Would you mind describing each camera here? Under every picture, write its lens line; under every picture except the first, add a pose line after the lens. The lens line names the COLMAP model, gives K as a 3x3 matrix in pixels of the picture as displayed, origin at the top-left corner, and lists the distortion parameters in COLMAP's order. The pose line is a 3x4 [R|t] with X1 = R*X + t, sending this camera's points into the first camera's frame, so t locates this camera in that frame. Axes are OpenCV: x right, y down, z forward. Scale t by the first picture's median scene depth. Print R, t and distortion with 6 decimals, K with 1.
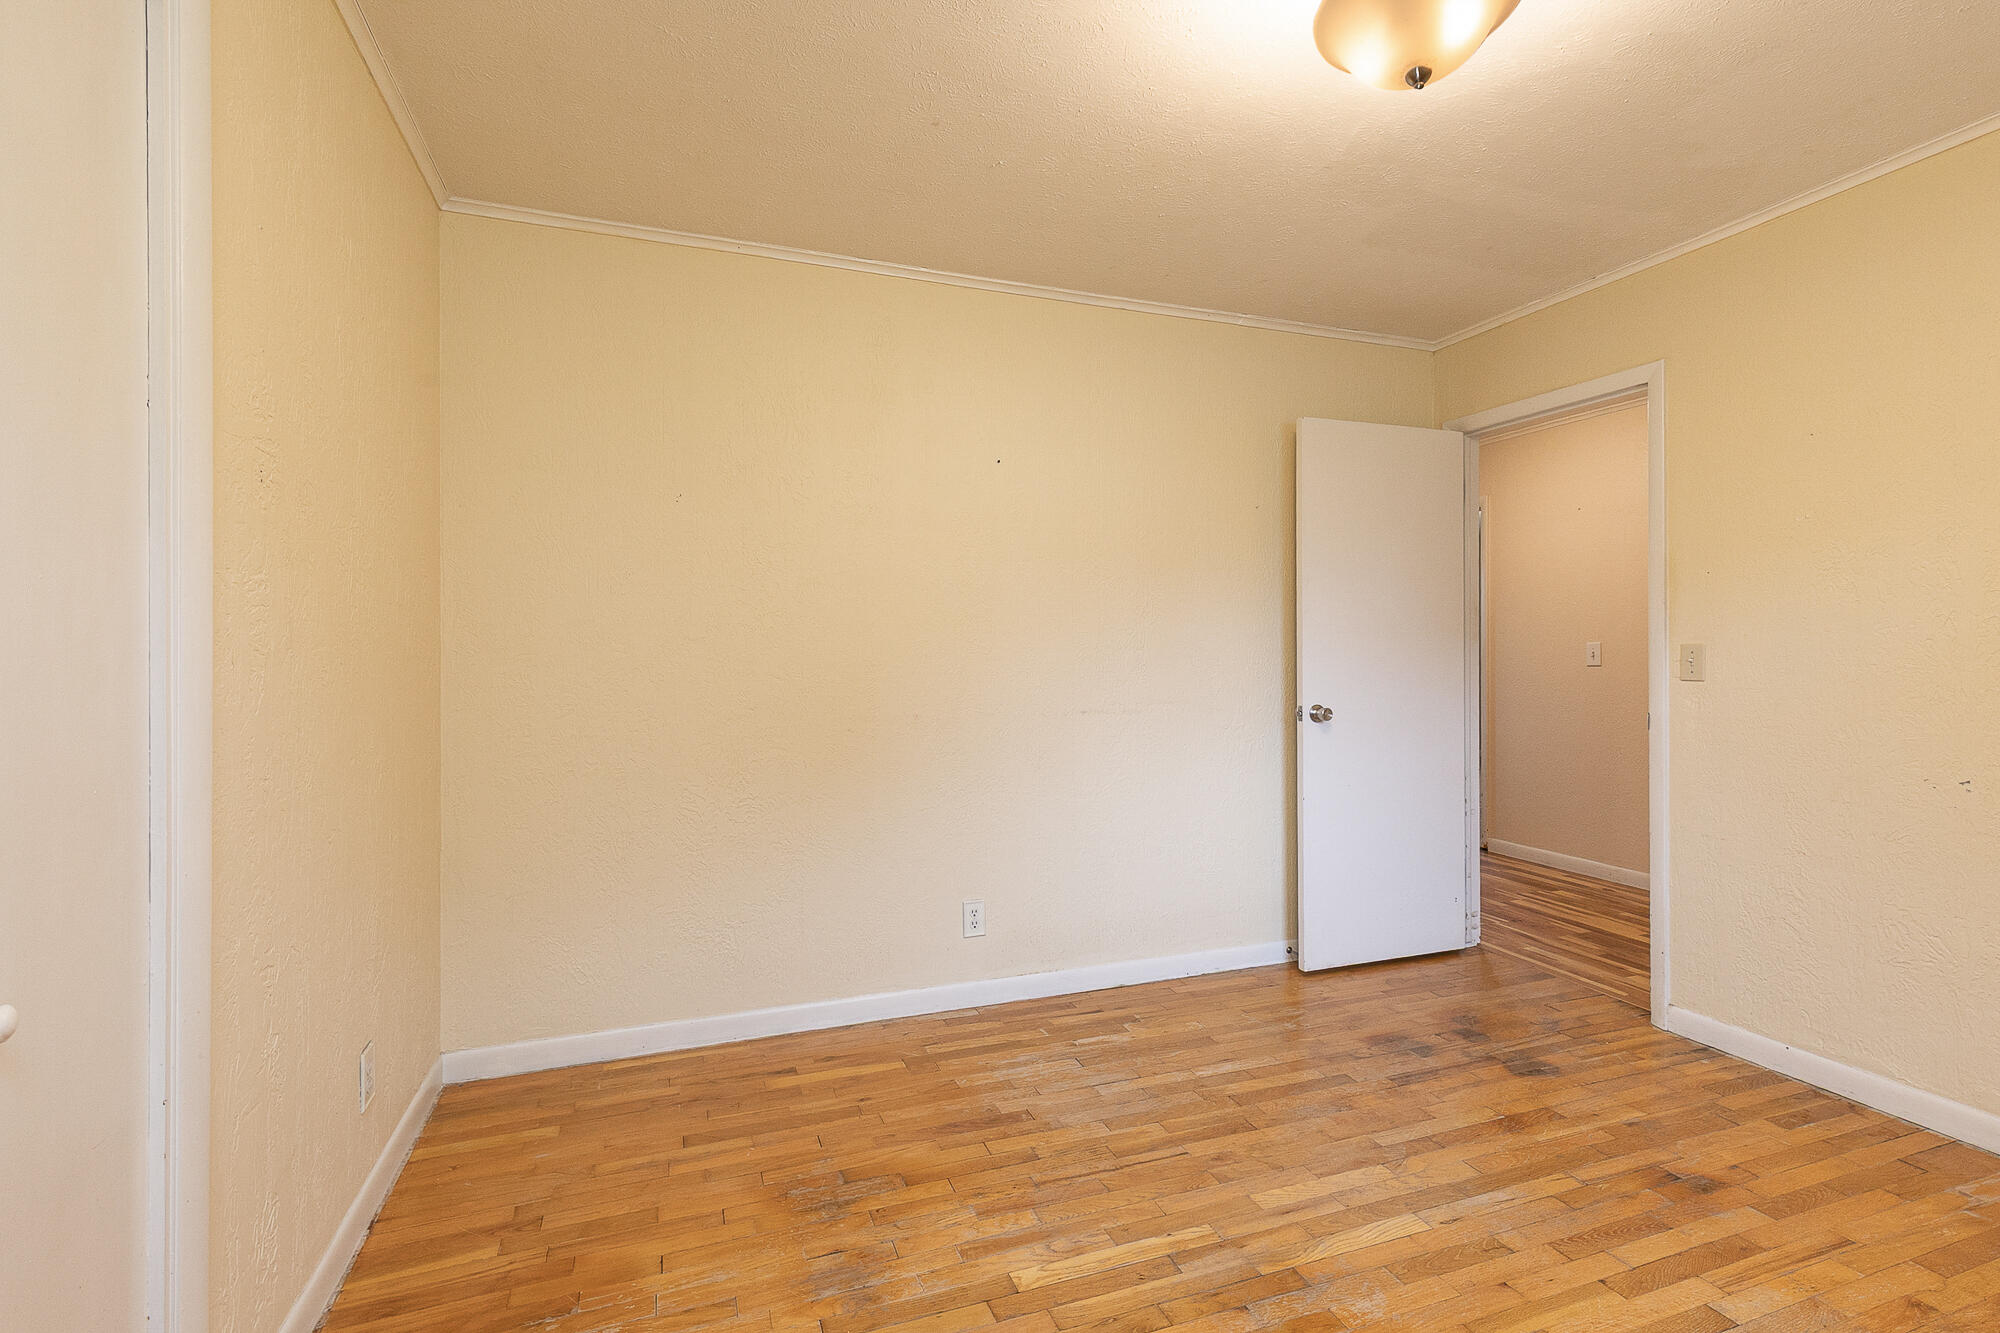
lens RADIAL K [[905.3, 0, 993.5], [0, 905.3, 660.2], [0, 0, 1]] dist [0.002524, -0.002354]
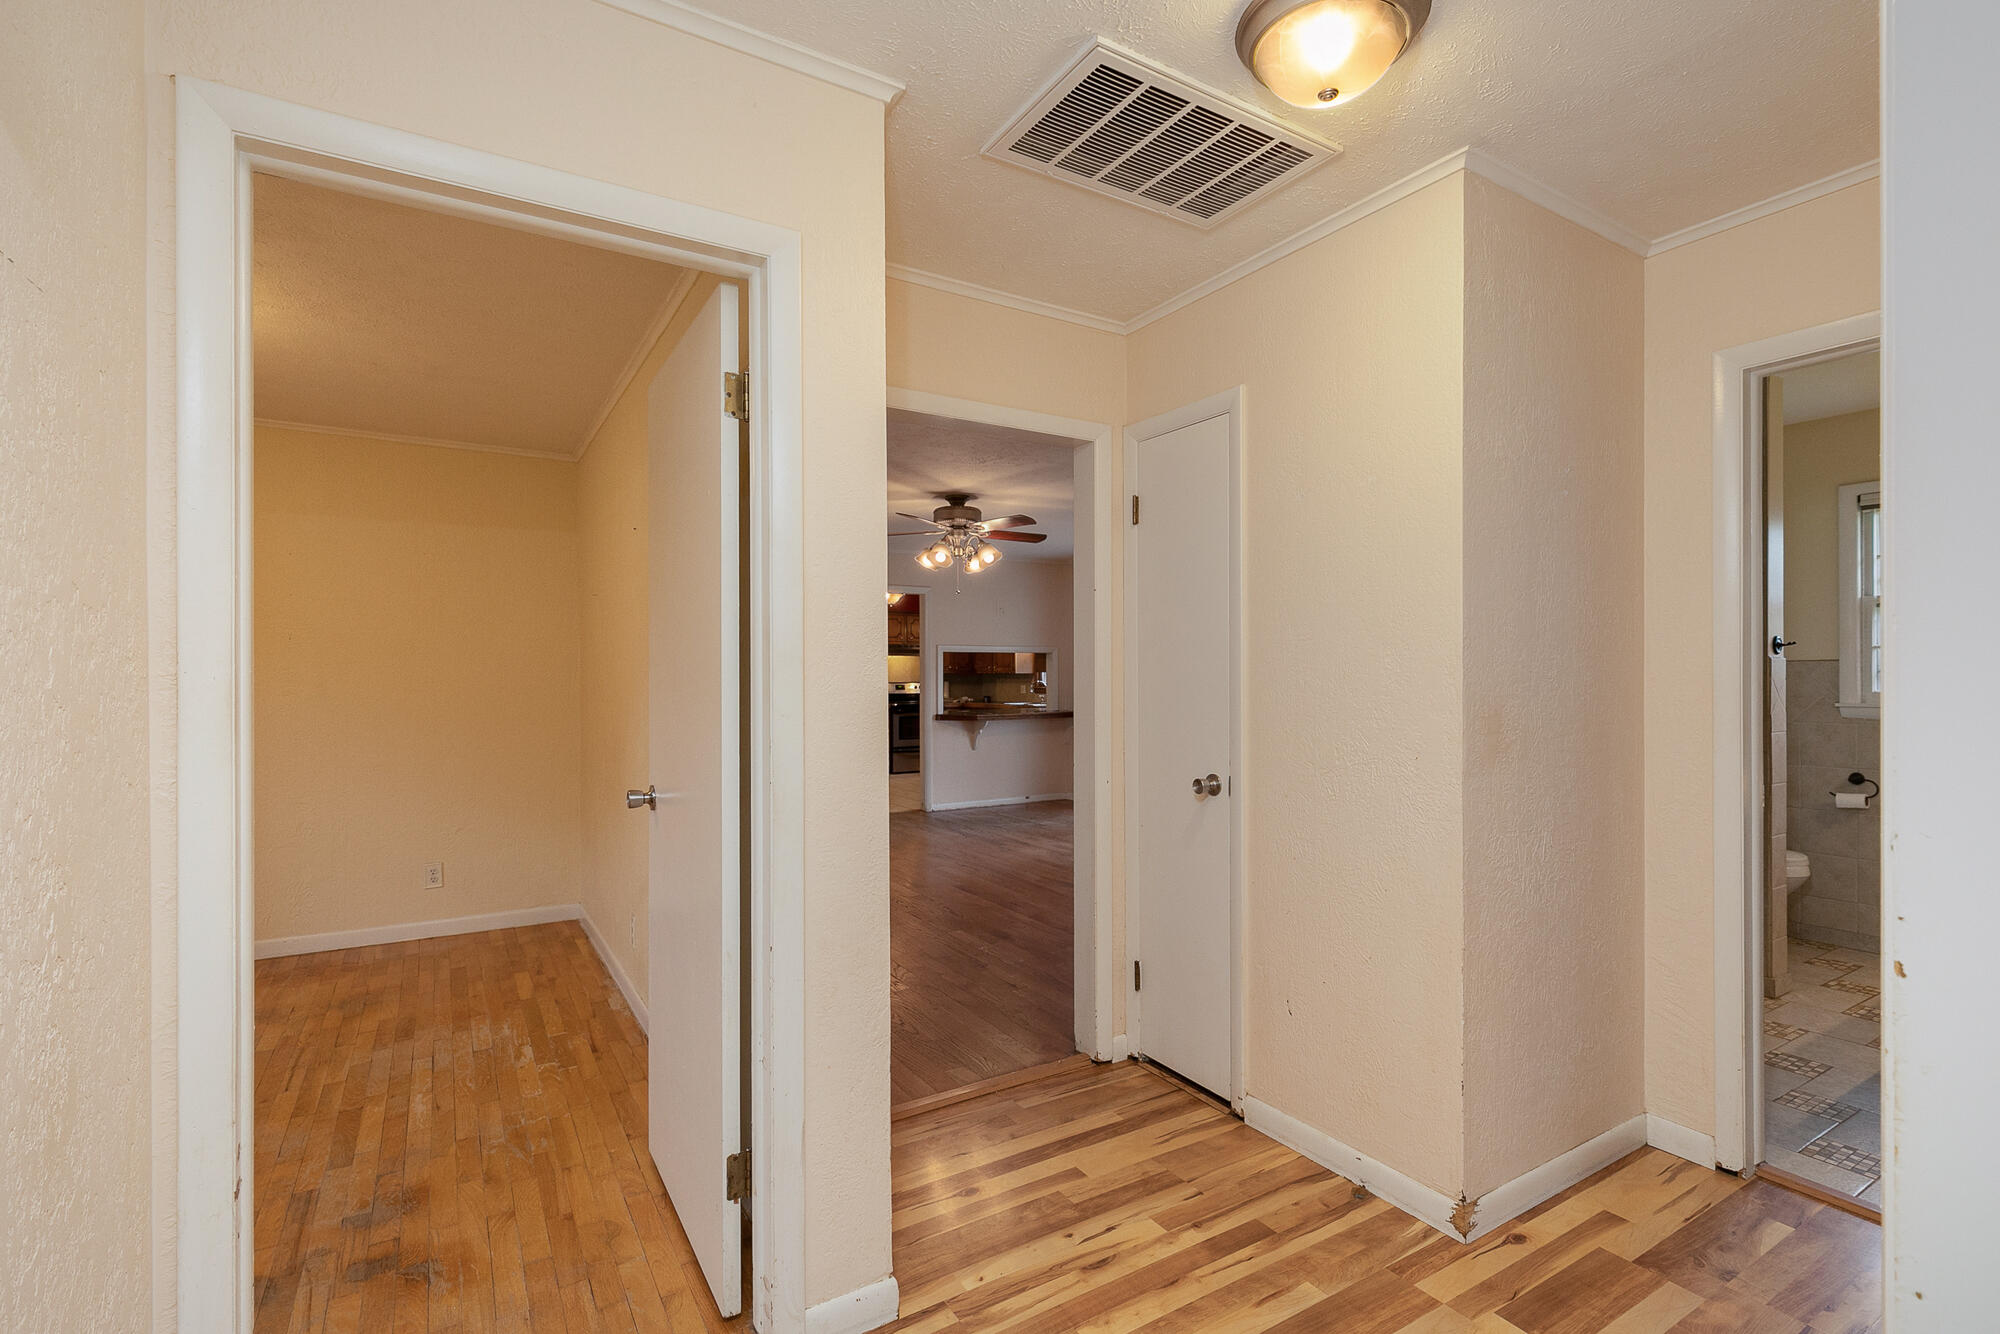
lens RADIAL K [[934.5, 0, 1015.7], [0, 934.5, 676.2], [0, 0, 1]] dist [-0.000053, 0.000954]
pose [[0.214234, 0.001960, -0.976780, 1.602287], [-0.005381, 0.999985, 0.000826, -0.041274], [0.976767, 0.005079, 0.214242, 1.605308]]
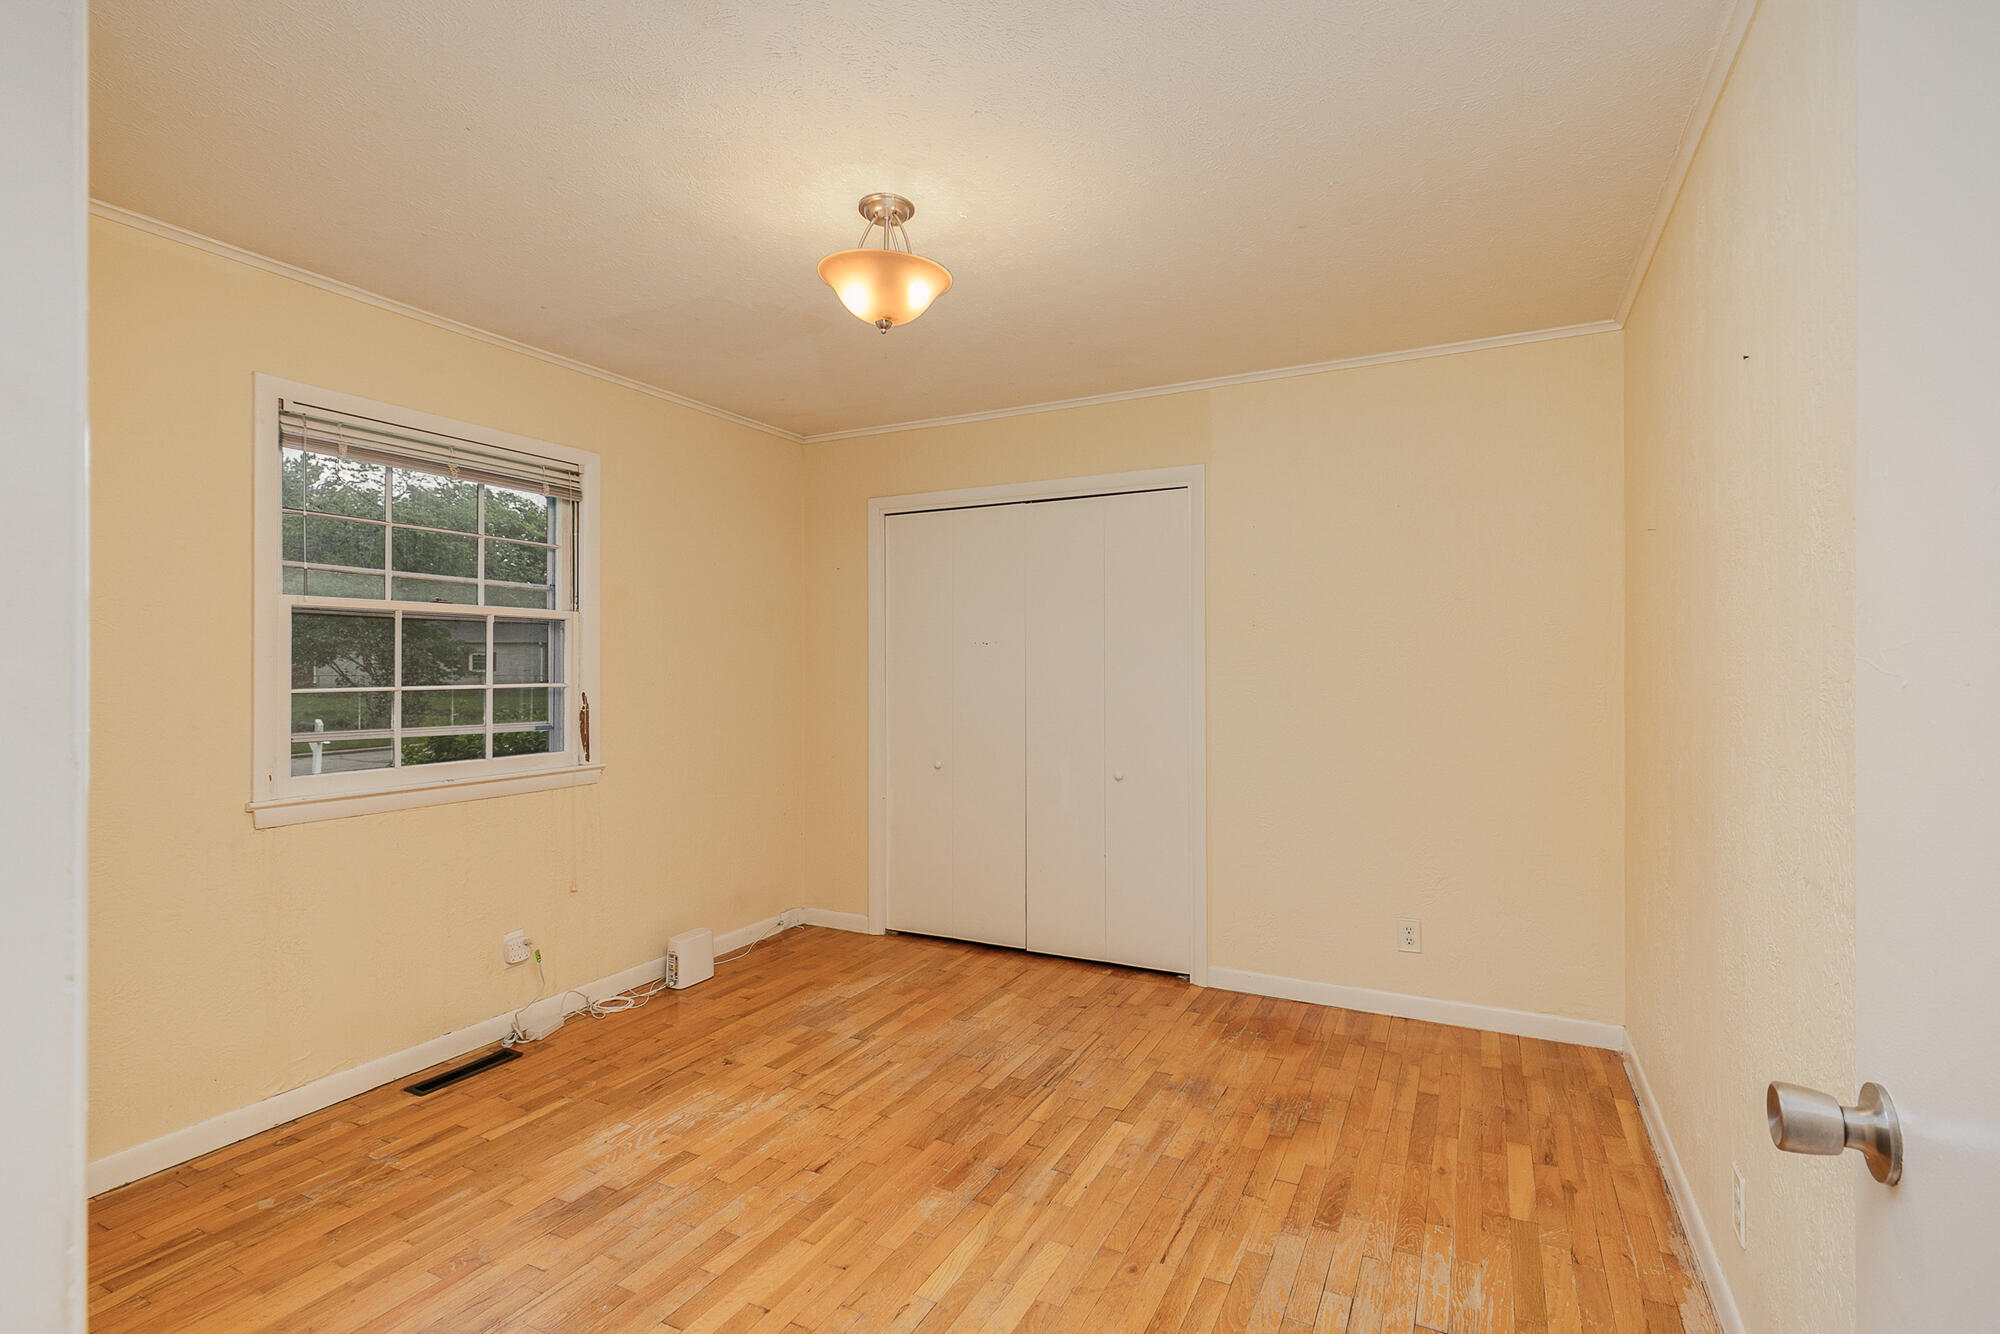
lens RADIAL K [[934.5, 0, 990.3], [0, 934.5, 666.3], [0, 0, 1]] dist [-0.000053, 0.000954]
pose [[-0.732619, 0.006426, -0.680609, 0.900361], [0.001712, 0.999970, 0.007598, -0.048581], [0.680637, 0.004402, -0.732607, 1.458691]]
